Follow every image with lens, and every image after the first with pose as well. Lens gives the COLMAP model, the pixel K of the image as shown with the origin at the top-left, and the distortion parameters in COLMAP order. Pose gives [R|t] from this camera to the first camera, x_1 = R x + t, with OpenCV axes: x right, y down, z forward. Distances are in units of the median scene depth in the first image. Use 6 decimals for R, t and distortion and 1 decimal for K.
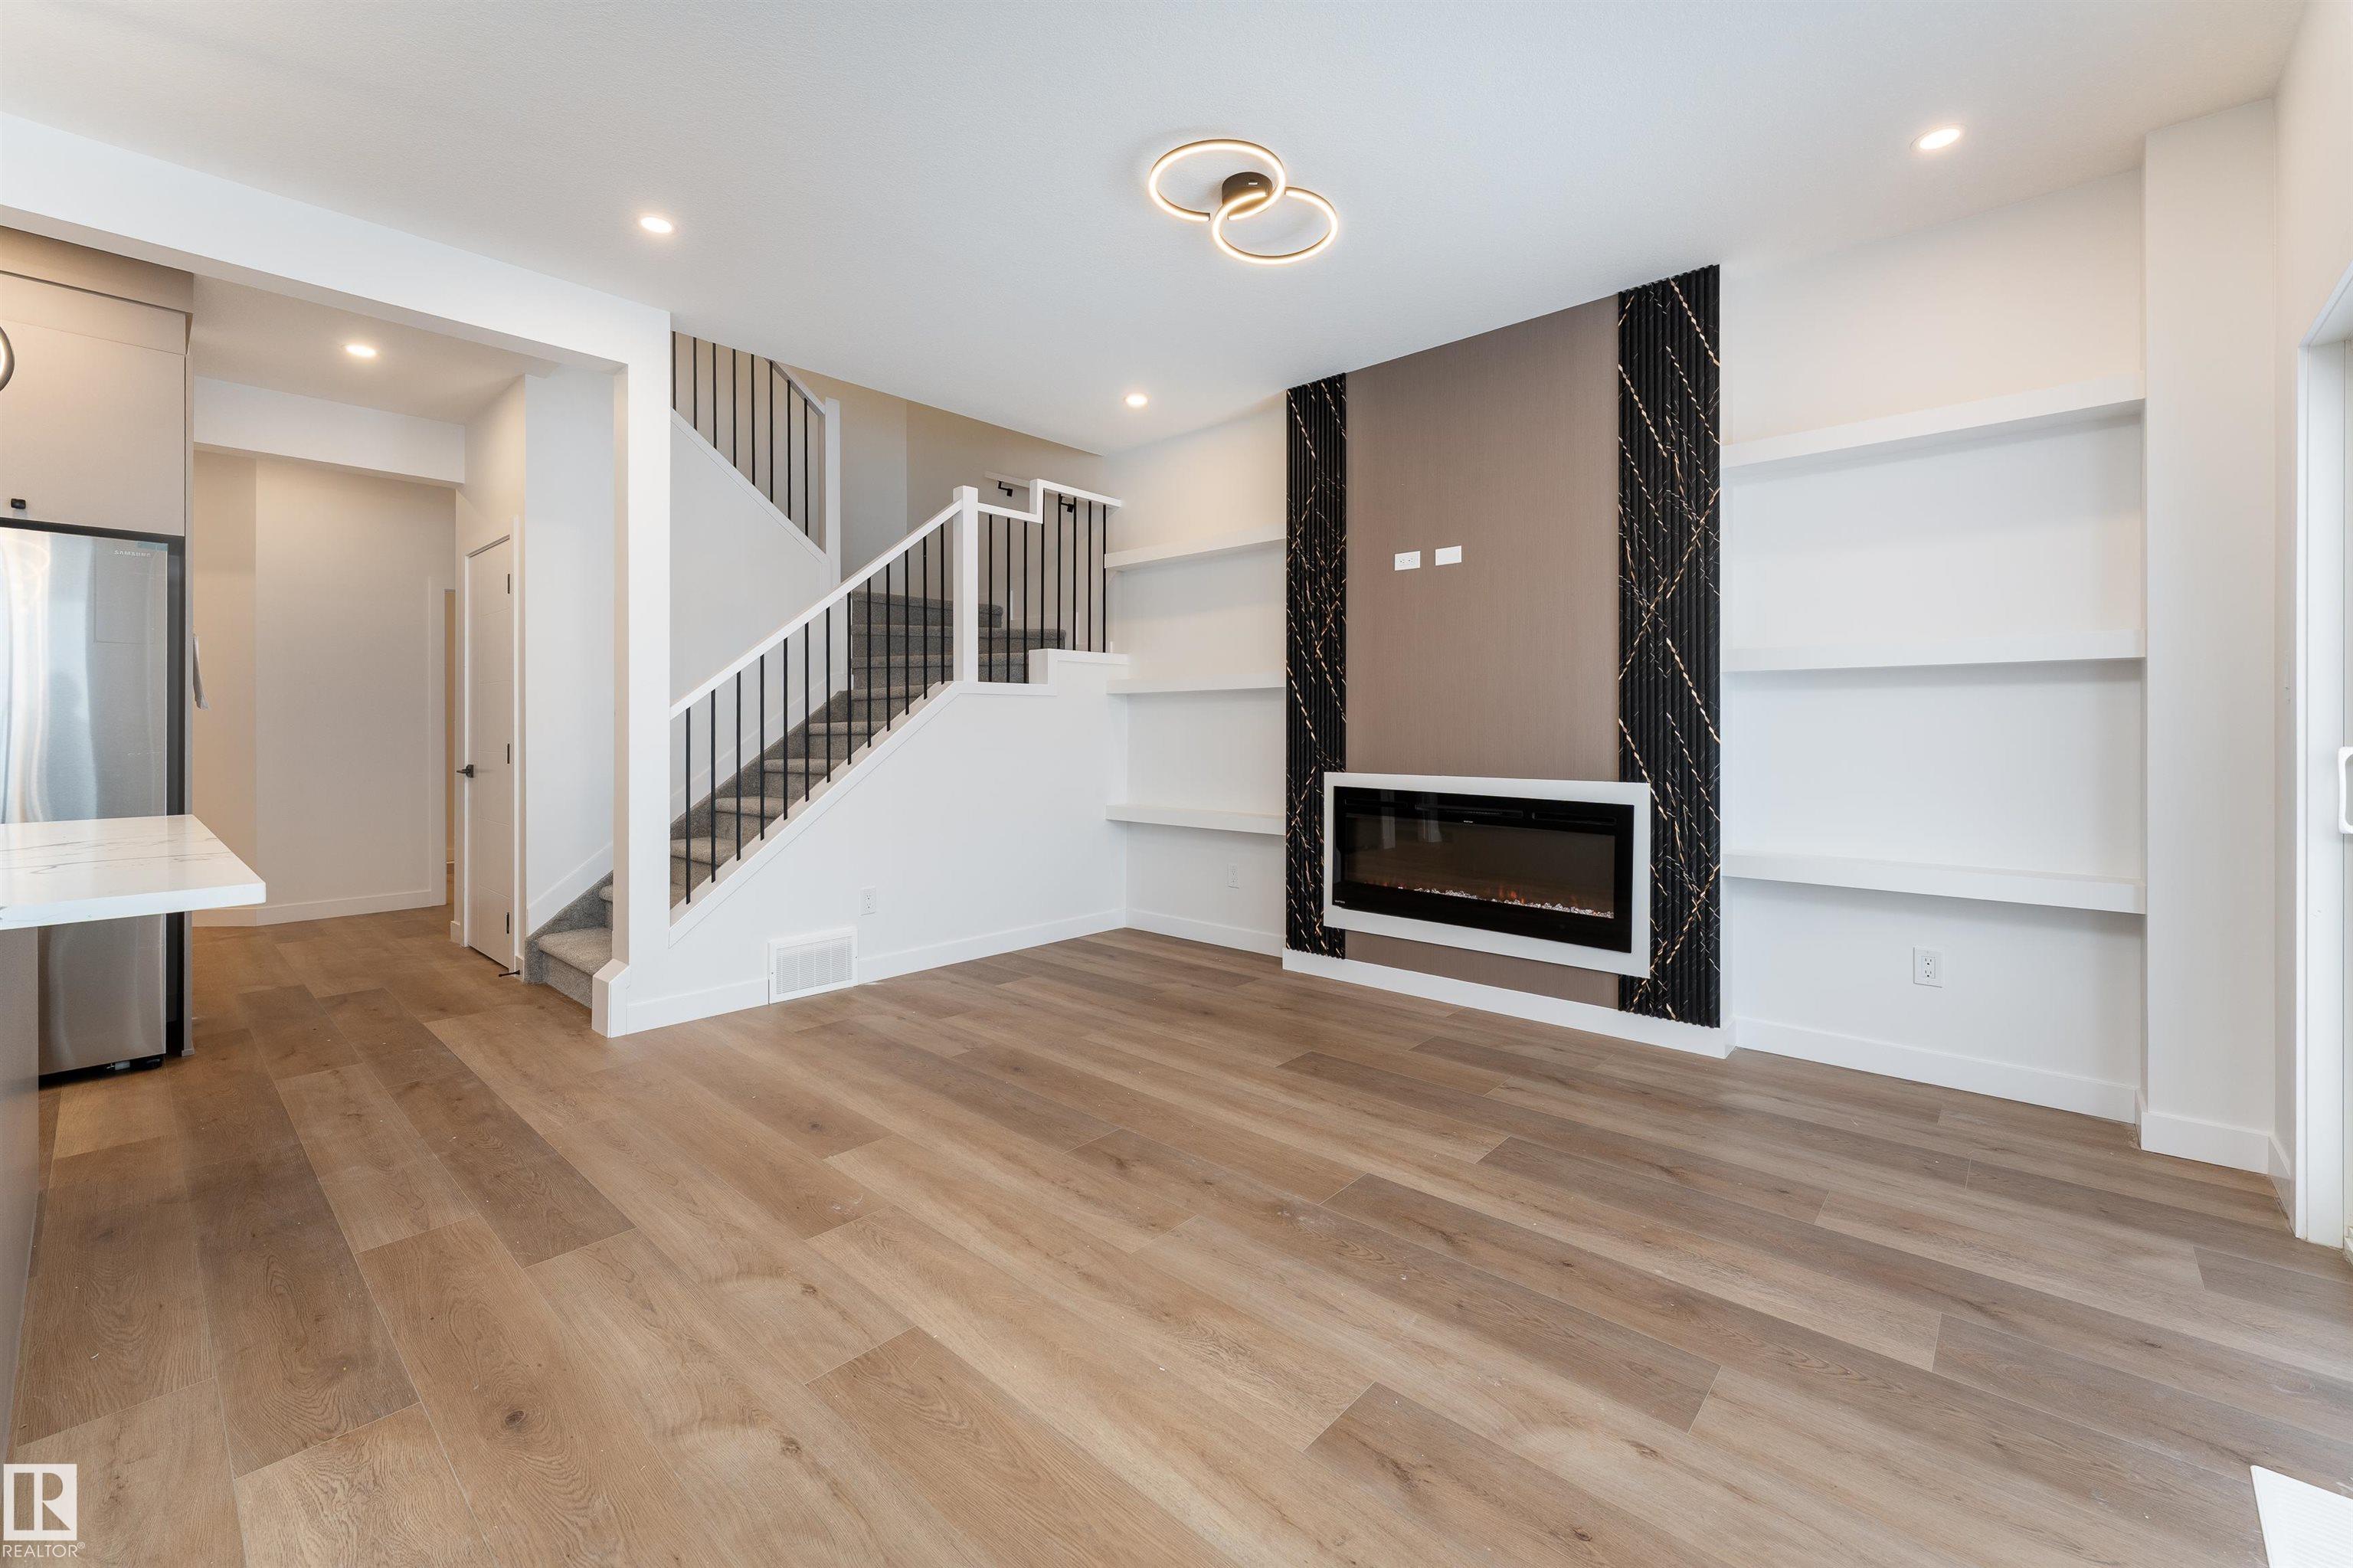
lens RADIAL K [[965.0, 0, 1172.1], [0, 965.0, 728.9], [0, 0, 1]] dist [0.001435, 0.000014]
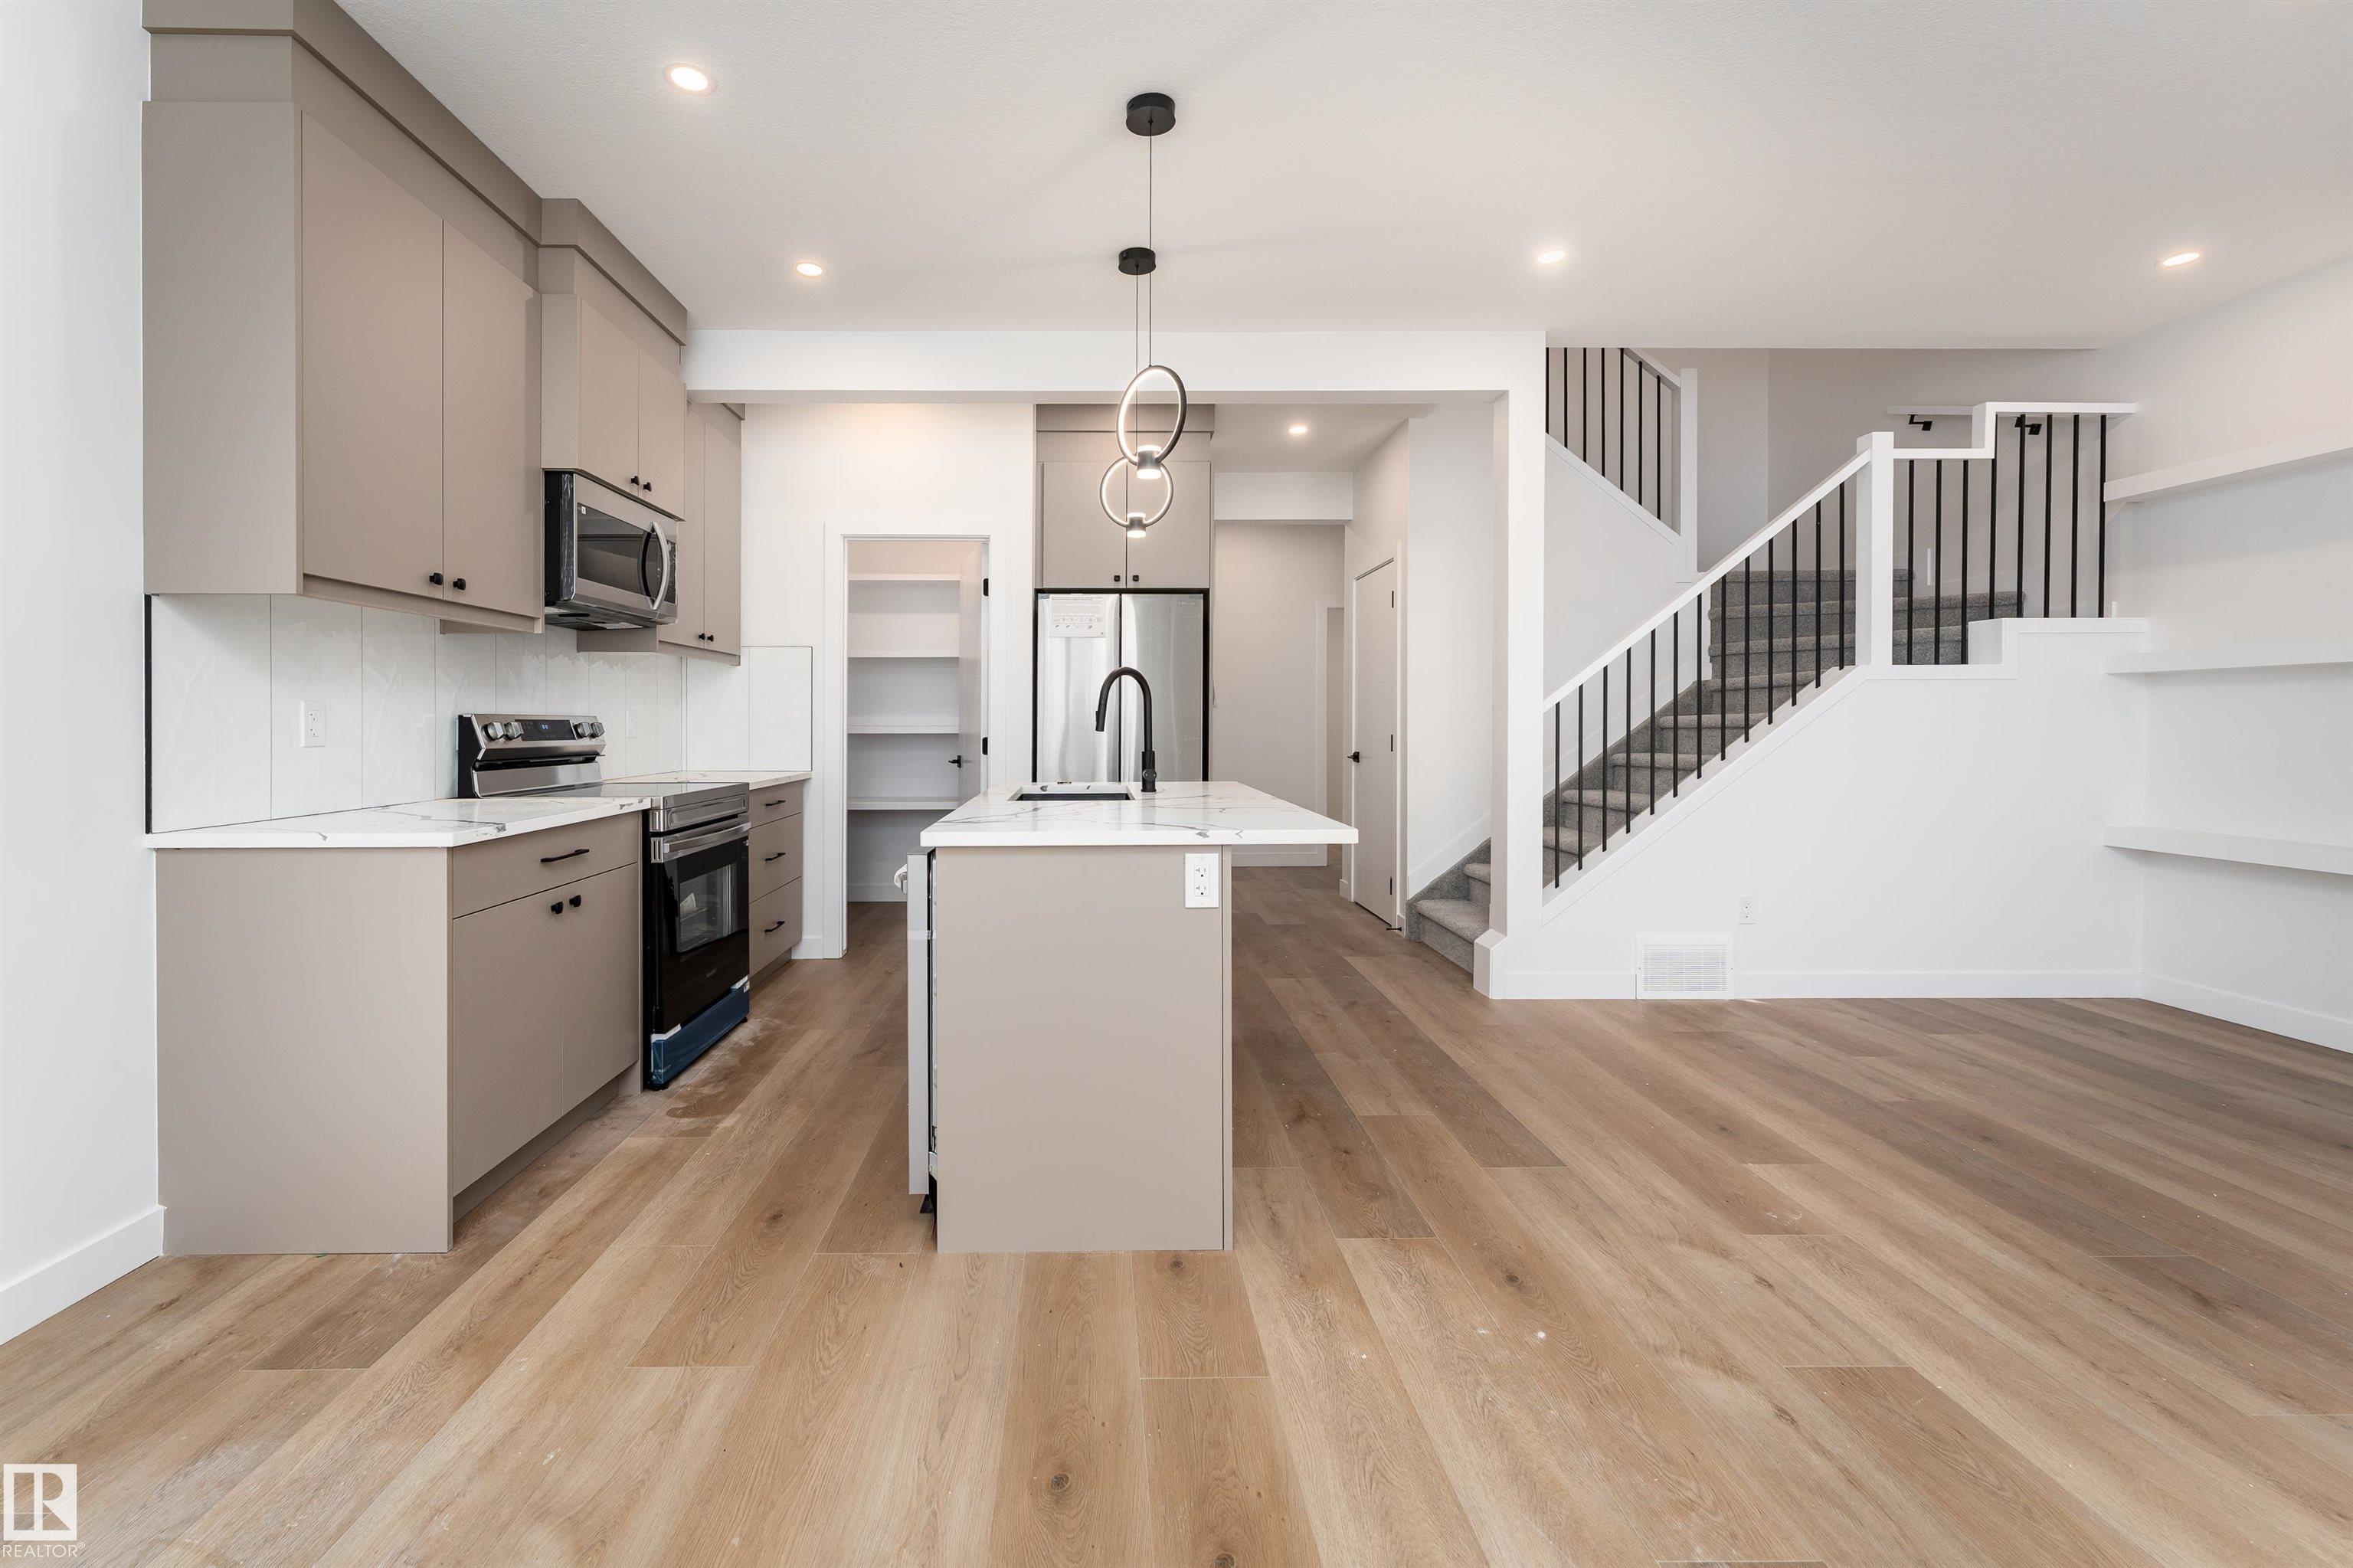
lens RADIAL K [[990.9, 0, 1094.2], [0, 990.9, 728.7], [0, 0, 1]] dist [0.000095, -0.000005]
pose [[0.676006, 0.004791, -0.736881, -0.047896], [0.000326, 0.999977, 0.006800, -0.000125], [0.736896, -0.004838, 0.675989, -0.106941]]
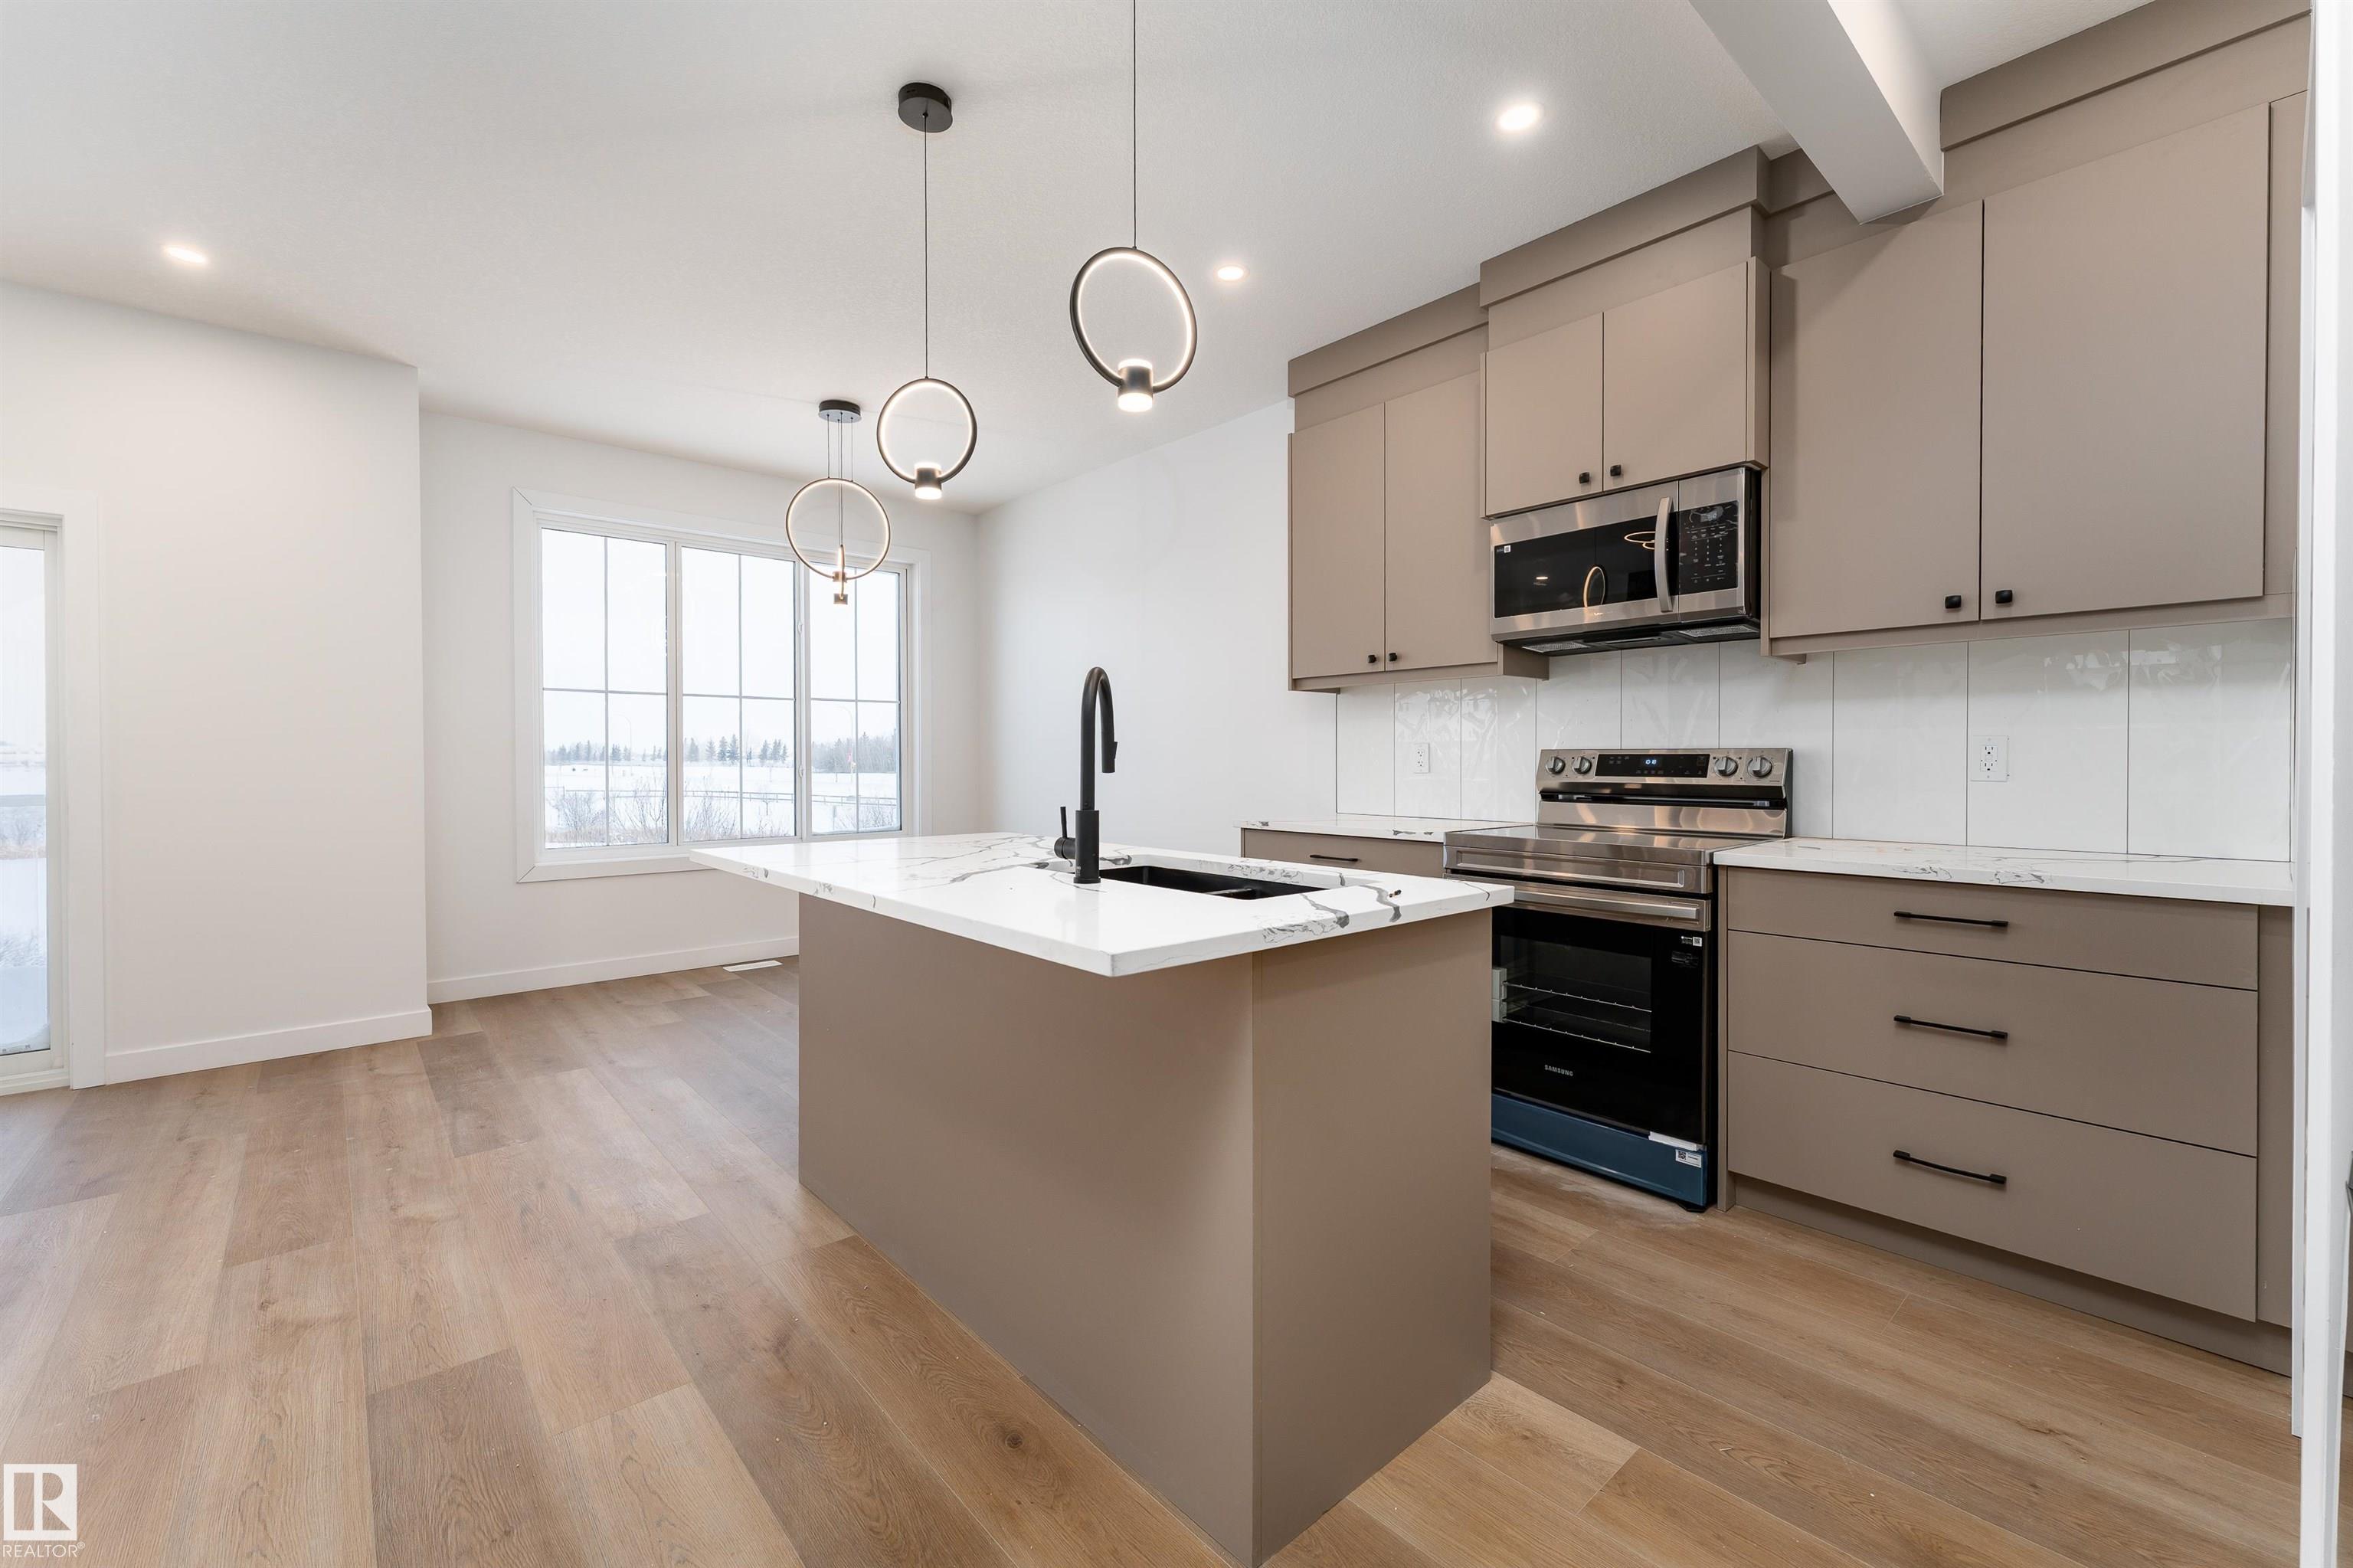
lens RADIAL K [[969.7, 0, 1167.6], [0, 969.7, 774.3], [0, 0, 1]] dist [0.000911, 0.000385]
pose [[-0.993380, -0.000173, 0.114873, -0.764948], [0.001823, 0.999849, 0.017271, -0.000308], [-0.114859, 0.017366, -0.993230, 1.007491]]
